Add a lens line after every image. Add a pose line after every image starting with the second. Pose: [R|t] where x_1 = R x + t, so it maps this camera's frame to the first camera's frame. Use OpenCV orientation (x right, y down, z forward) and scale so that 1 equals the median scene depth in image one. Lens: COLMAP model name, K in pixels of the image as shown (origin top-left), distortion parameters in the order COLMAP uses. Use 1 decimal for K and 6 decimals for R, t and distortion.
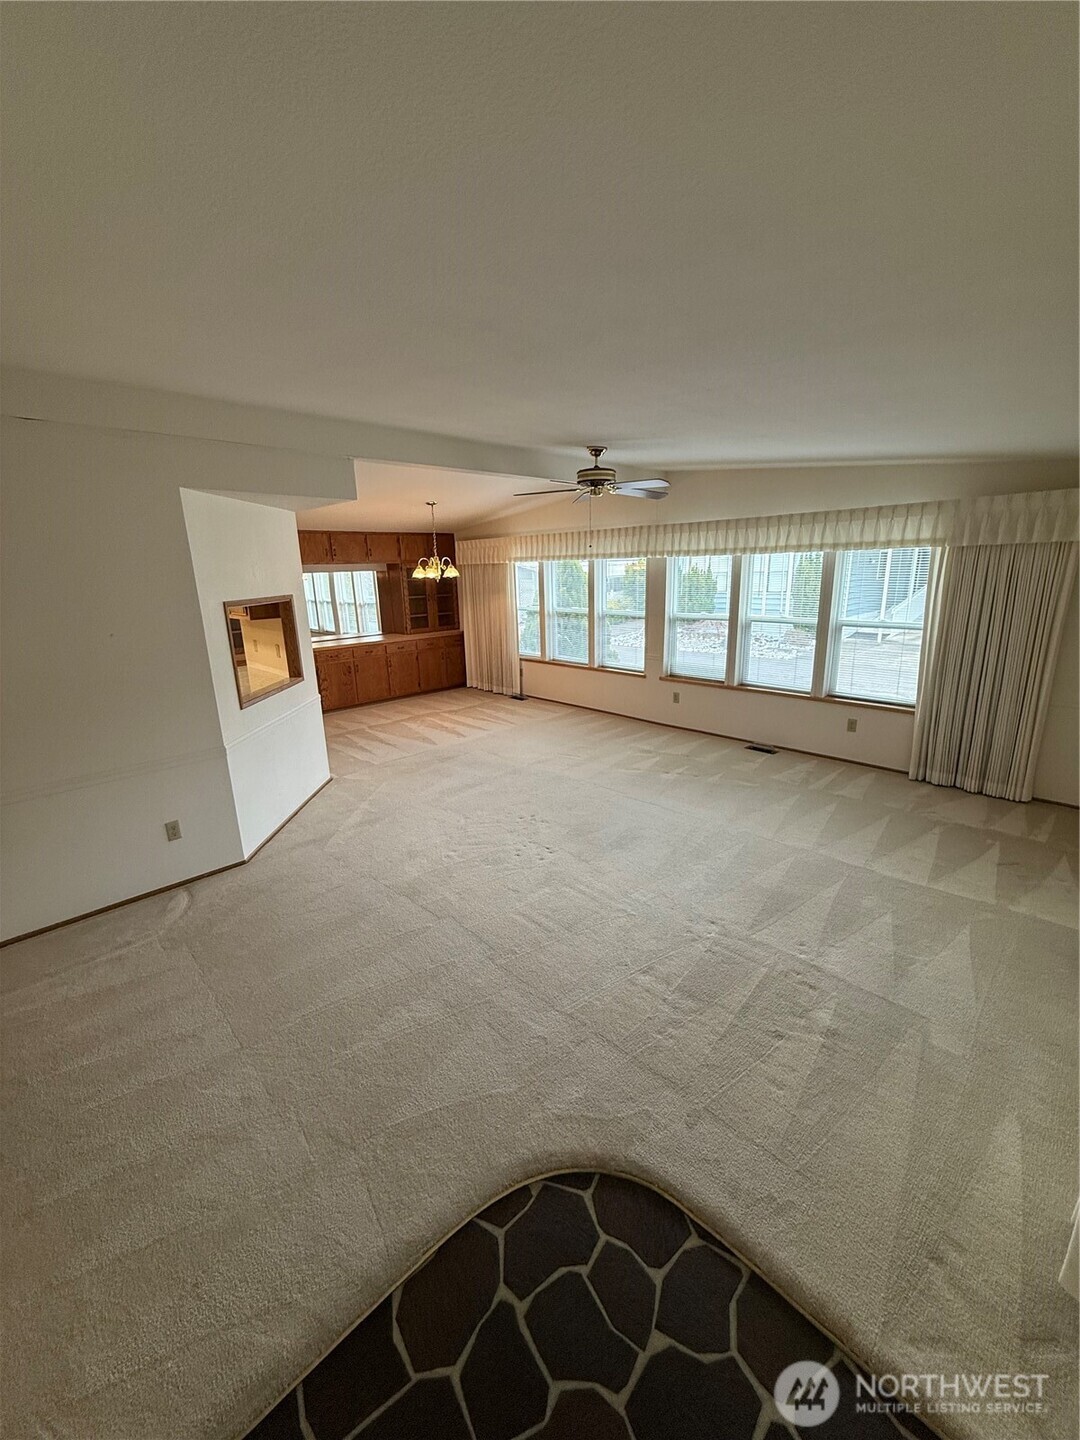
lens RADIAL K [[573.6, 0, 541.5], [0, 573.6, 717.8], [0, 0, 1]] dist [0.006189, -0.000052]
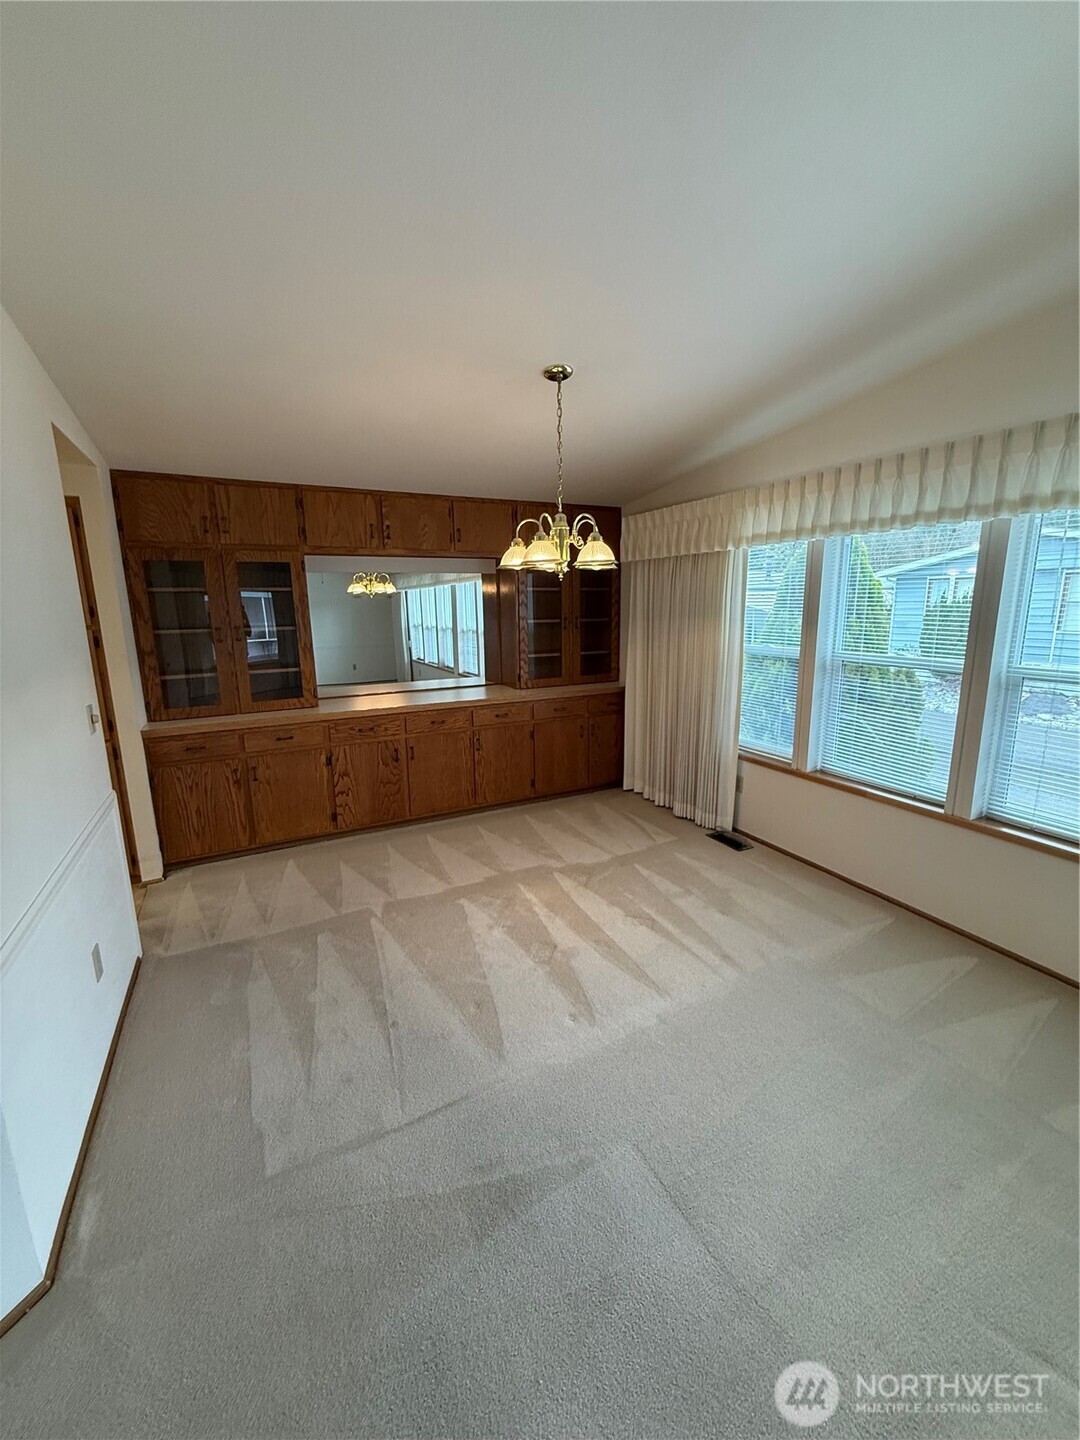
lens RADIAL K [[575.5, 0, 536.9], [0, 575.5, 716.6], [0, 0, 1]] dist [0.000649, -0.000021]
pose [[0.954001, 0.070083, -0.291496, -0.060828], [-0.086360, 0.995321, -0.043337, -0.101341], [0.287095, 0.066517, 0.955590, 0.507028]]
